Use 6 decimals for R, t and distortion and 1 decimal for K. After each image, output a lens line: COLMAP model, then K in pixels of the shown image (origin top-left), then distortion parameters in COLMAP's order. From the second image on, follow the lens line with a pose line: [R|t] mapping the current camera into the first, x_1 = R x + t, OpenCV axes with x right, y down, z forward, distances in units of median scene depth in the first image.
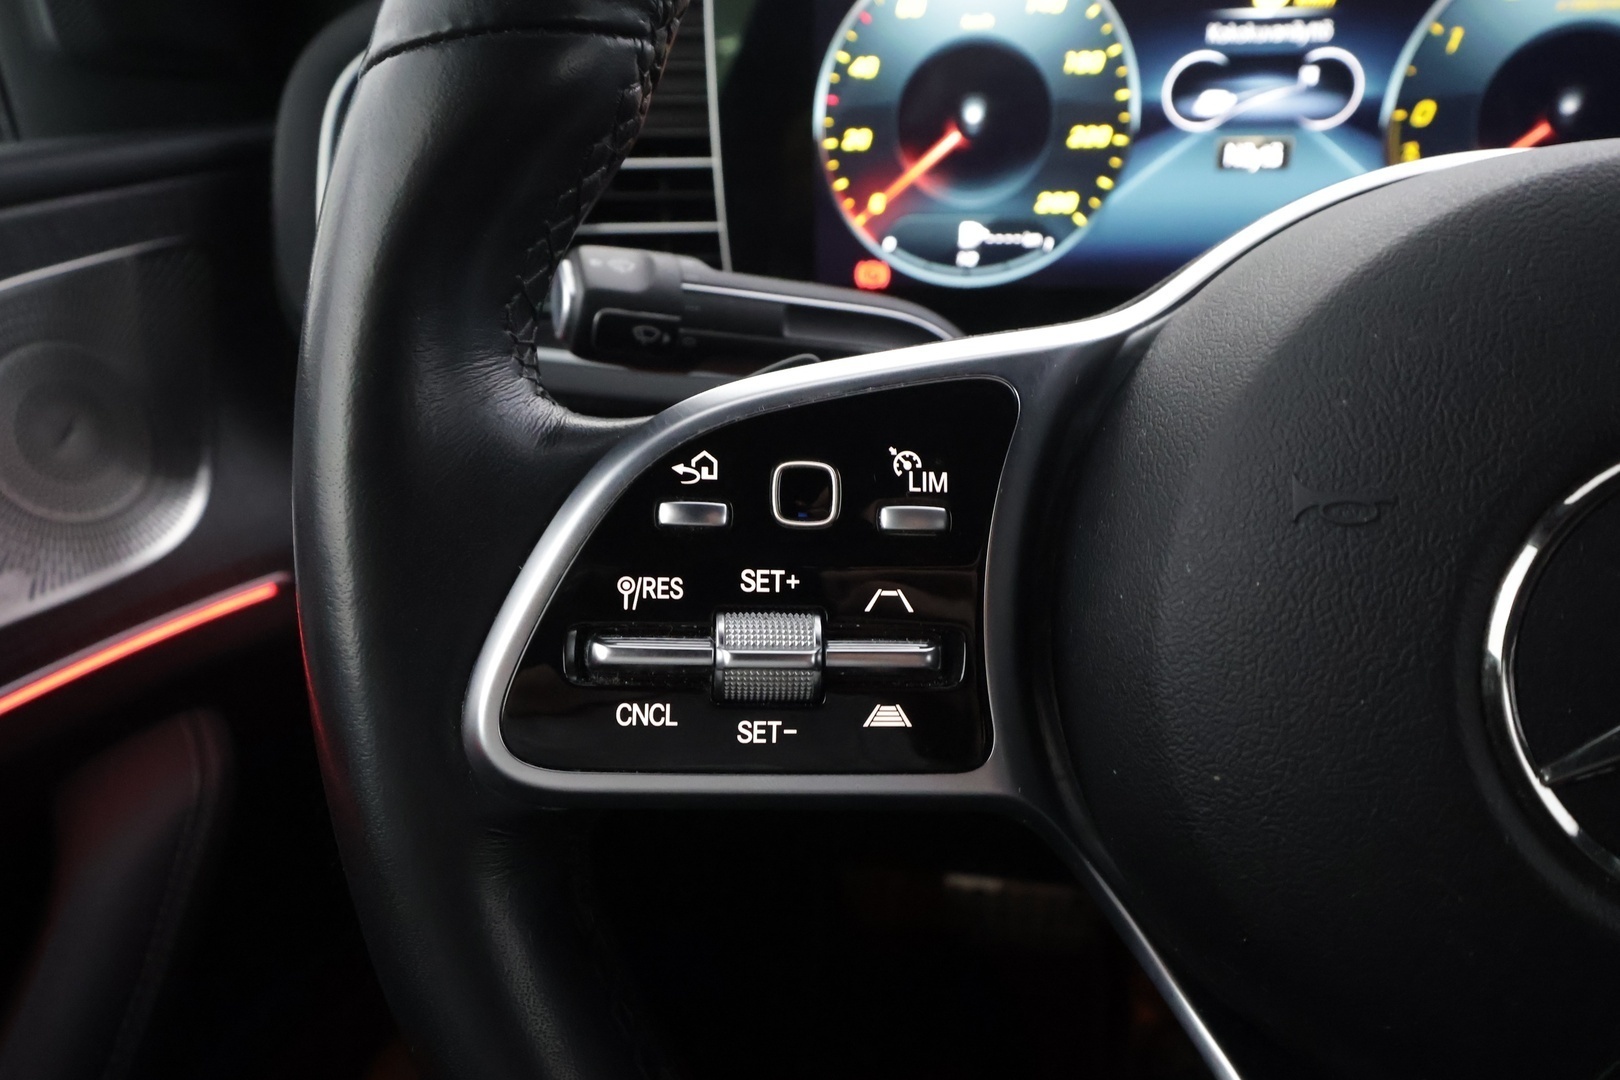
lens RADIAL K [[1042.7, 0, 815.8], [0, 1042.7, 546.4], [0, 0, 1]] dist [-0.001278, 0.002696]
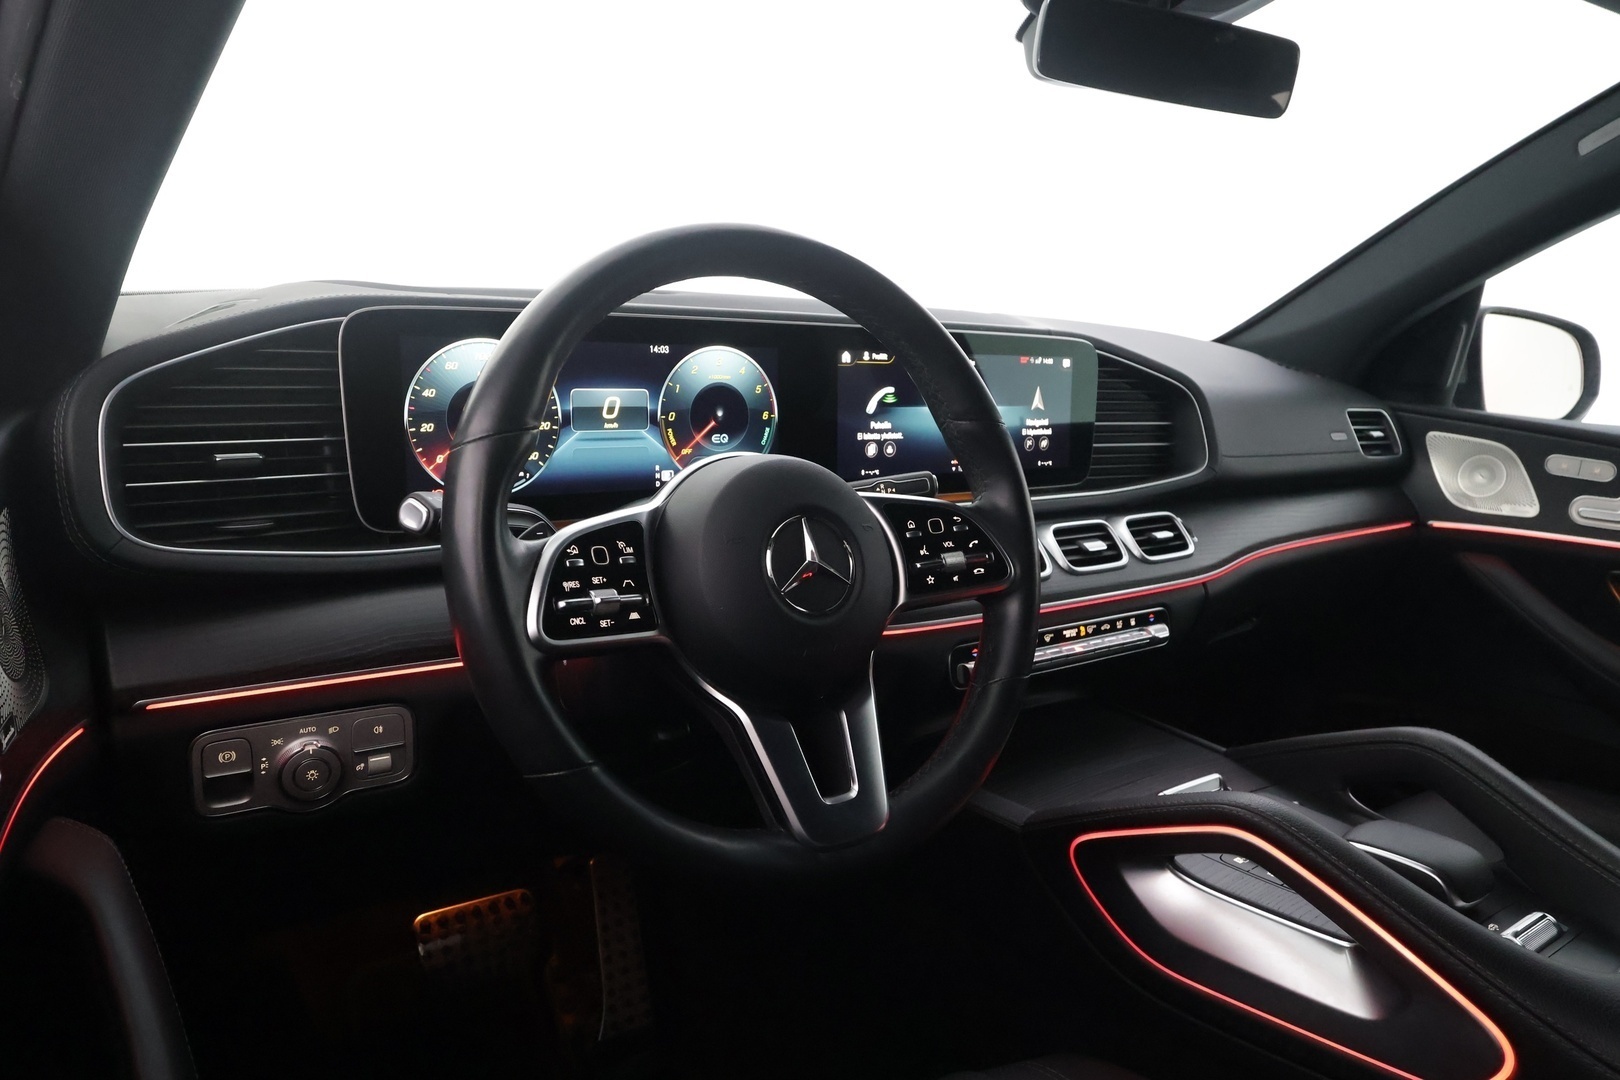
lens RADIAL K [[1079.2, 0, 818.2], [0, 1079.2, 553.5], [0, 0, 1]] dist [-0.020546, -0.004818]
pose [[0.729426, -0.091039, 0.677975, -0.865935], [0.216478, 0.970888, -0.102534, 0.211679], [-0.648903, 0.221557, 0.727899, -0.933736]]
